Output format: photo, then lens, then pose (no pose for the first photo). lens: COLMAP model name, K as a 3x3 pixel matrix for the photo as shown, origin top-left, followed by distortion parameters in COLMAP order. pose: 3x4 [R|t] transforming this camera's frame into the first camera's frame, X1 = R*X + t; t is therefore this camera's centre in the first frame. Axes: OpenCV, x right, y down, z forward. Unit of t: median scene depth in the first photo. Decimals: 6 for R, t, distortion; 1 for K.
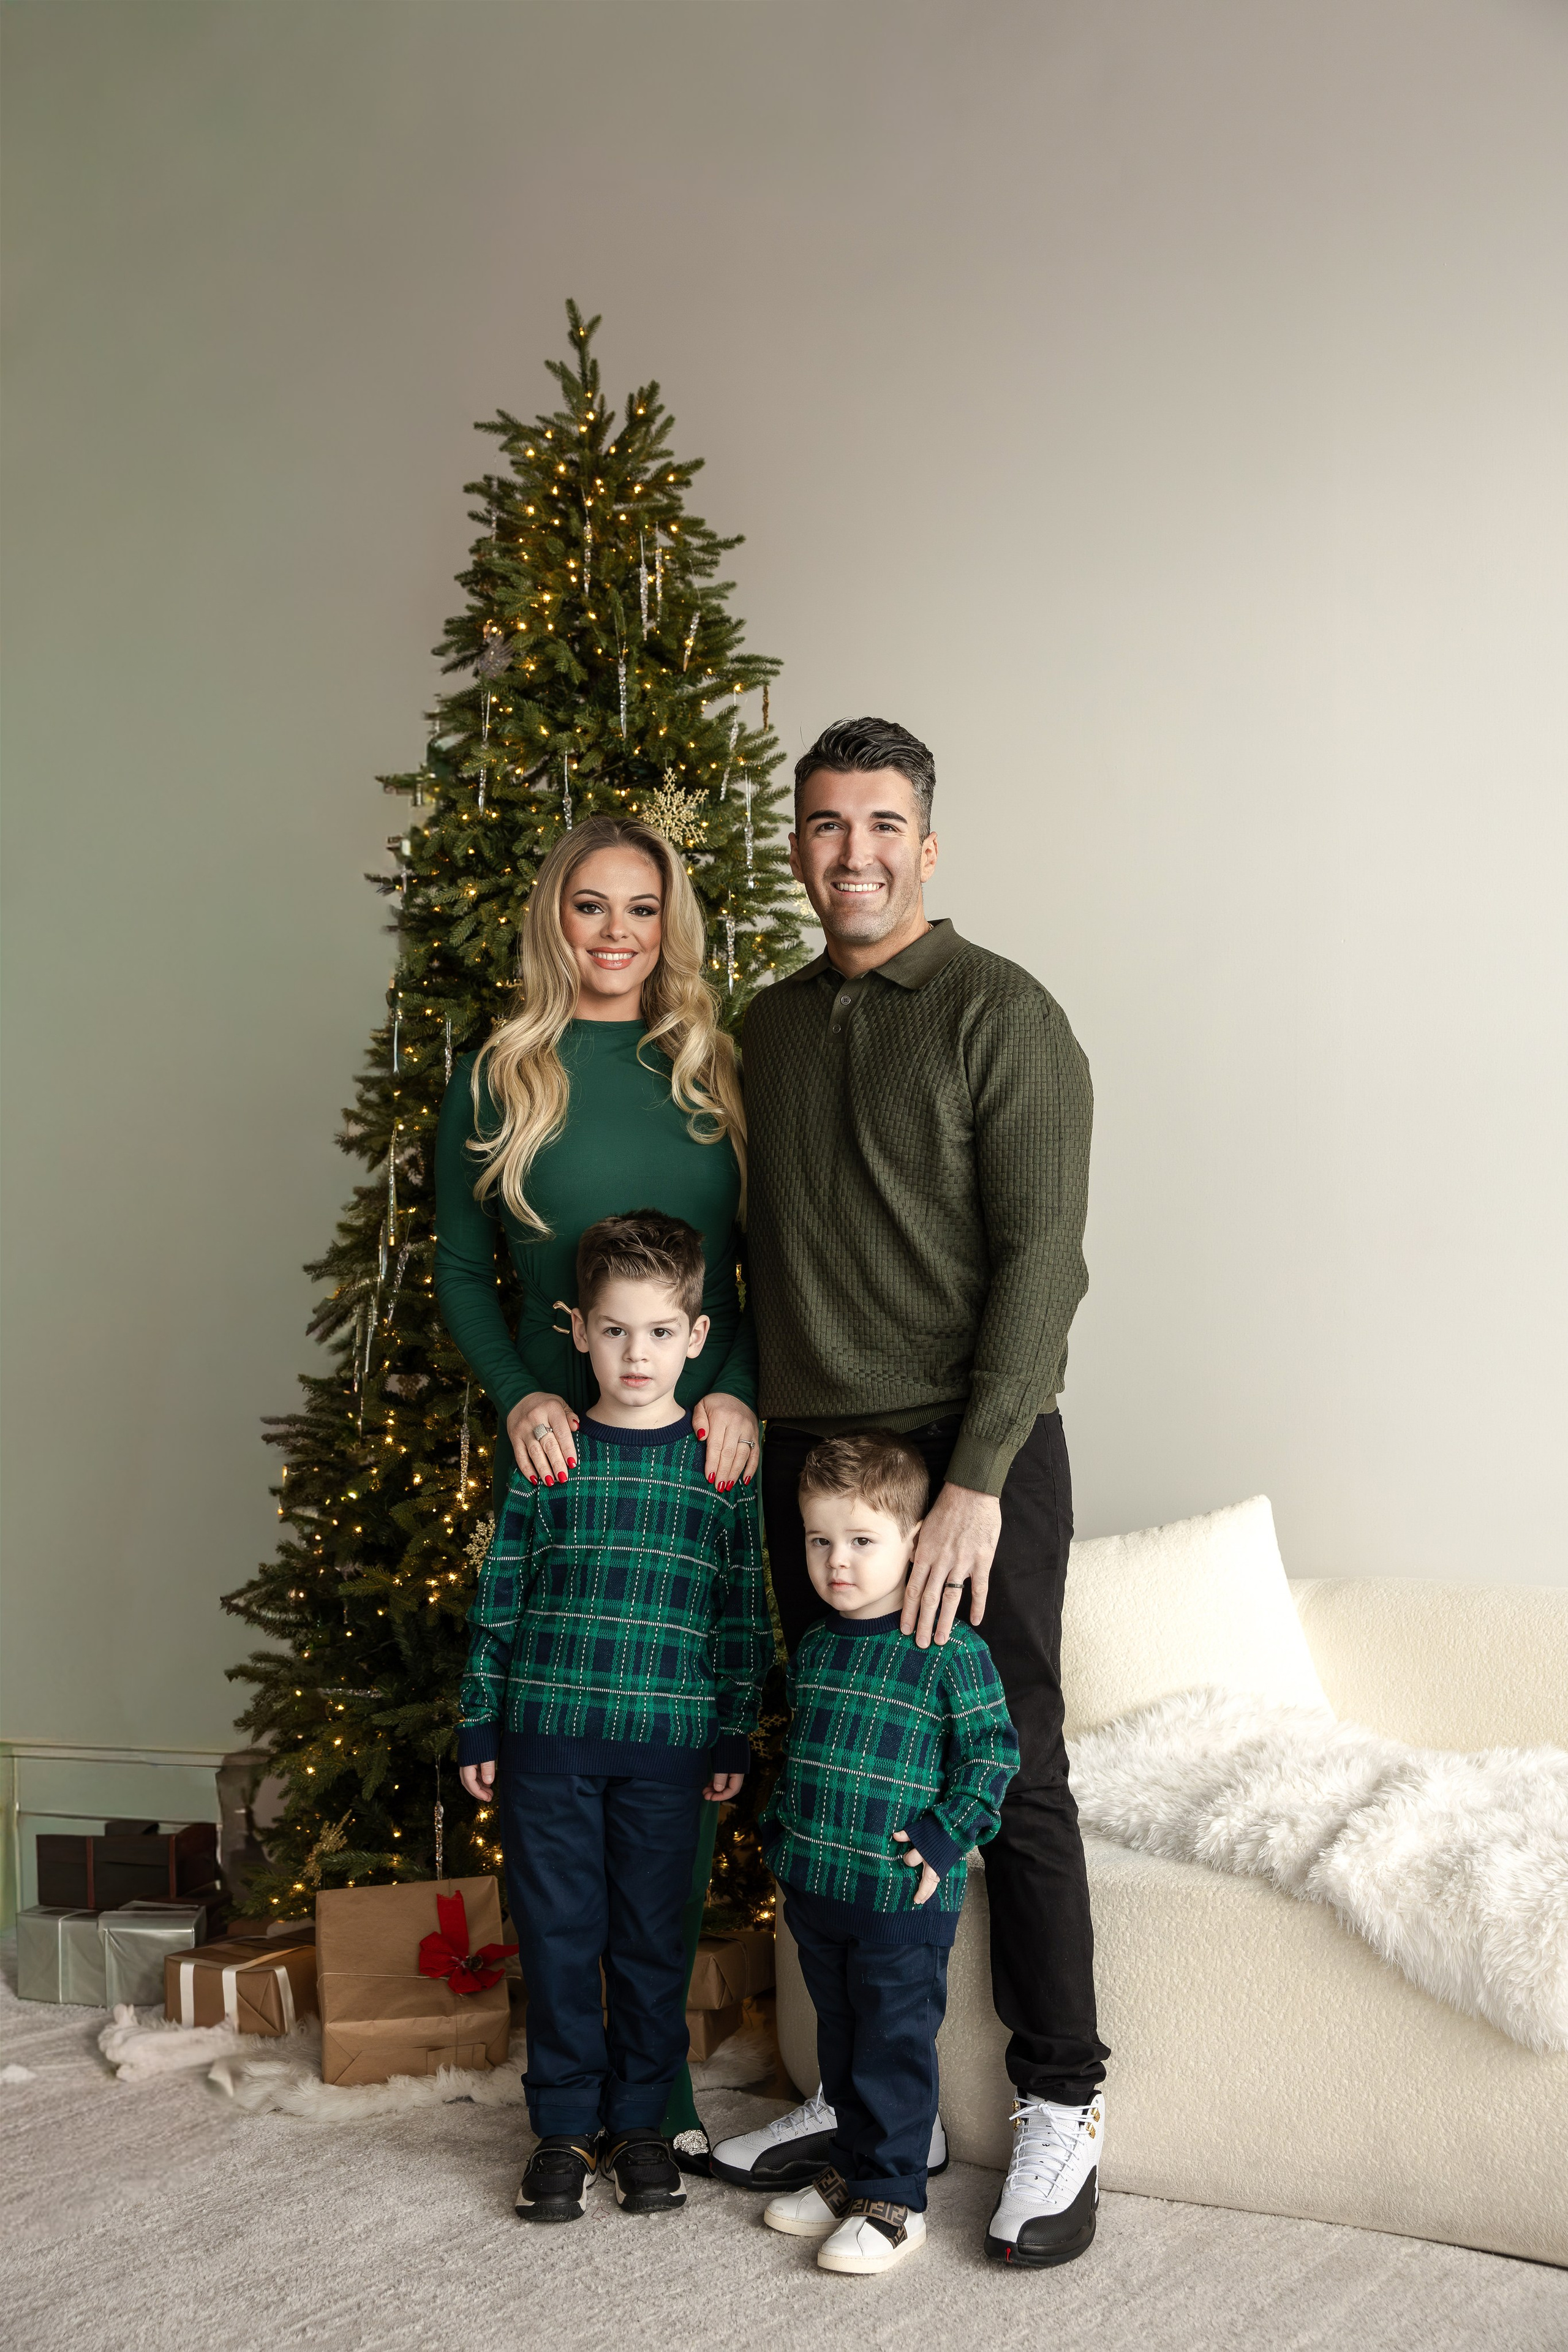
lens RADIAL K [[2805.6, 0, 784.0], [0, 2805.6, 1176.0], [0, 0, 1]] dist [0.031373, -0.002485]
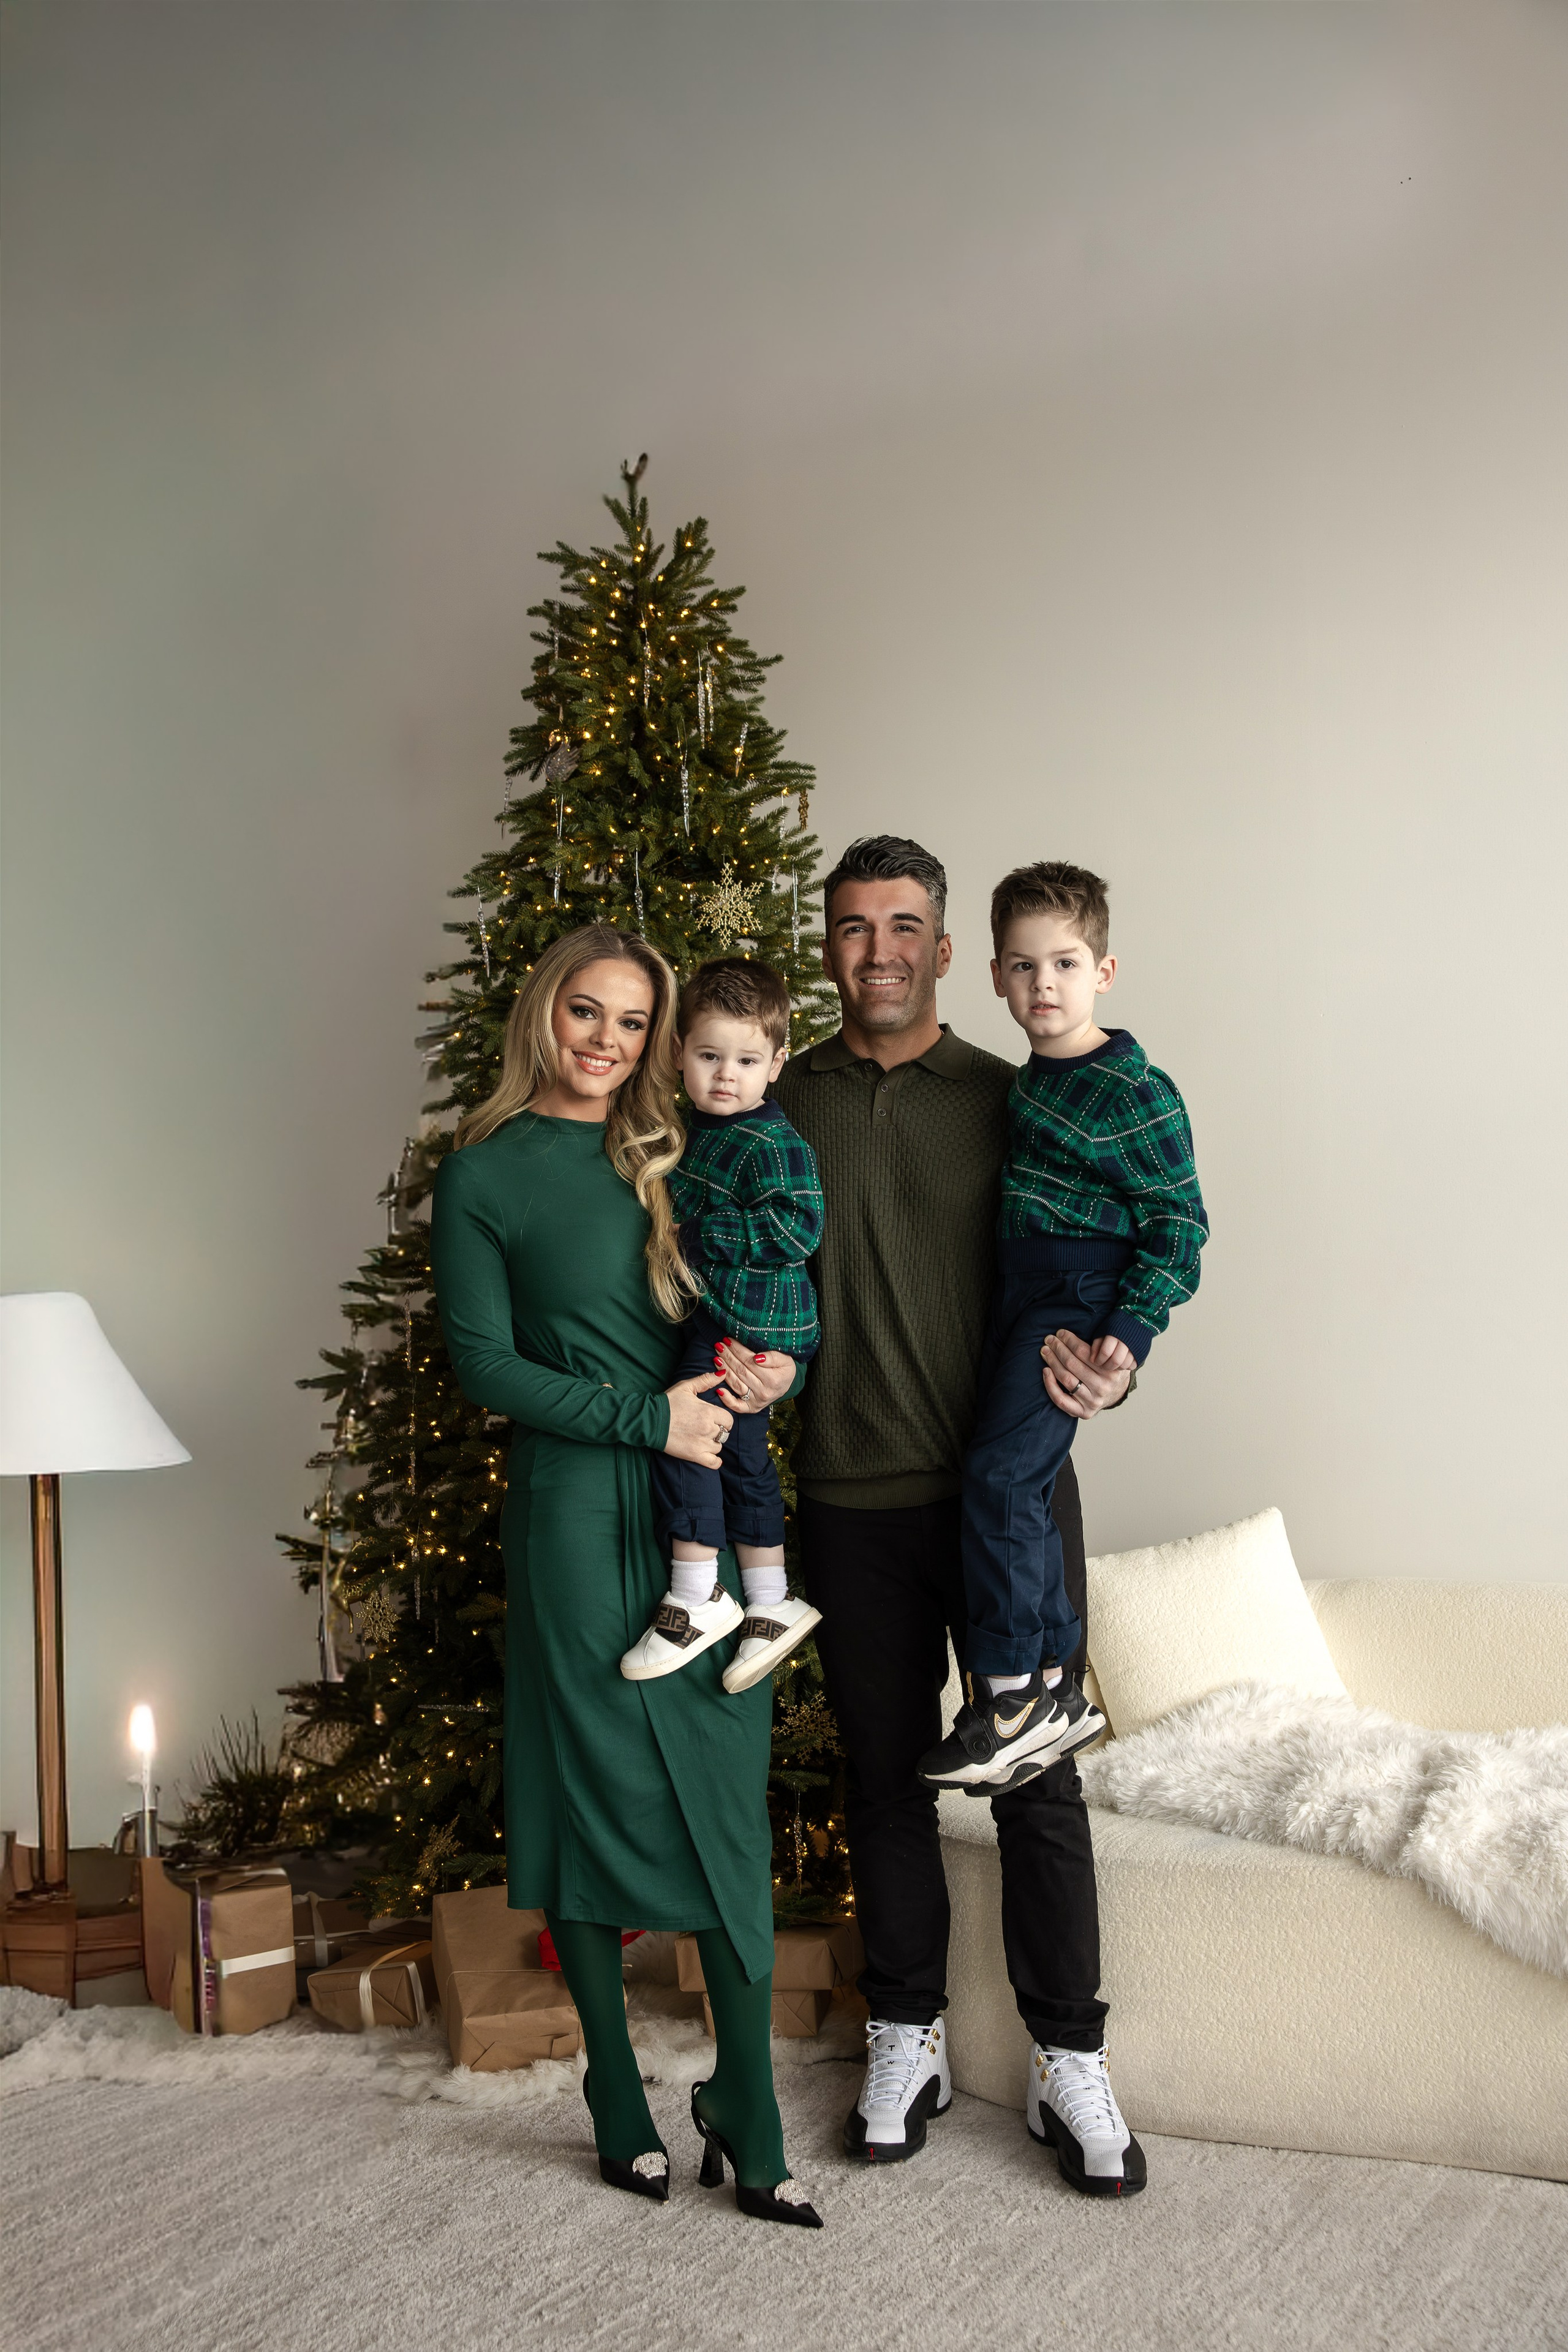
lens RADIAL K [[2450.4, 0, 784.0], [0, 2450.4, 1176.0], [0, 0, 1]] dist [-0.000728, 0.013446]
pose [[0.996176, -0.012625, 0.086451, -0.103323], [0.013742, 0.999829, -0.012344, -0.009382], [-0.086280, 0.013485, 0.996180, 0.034332]]
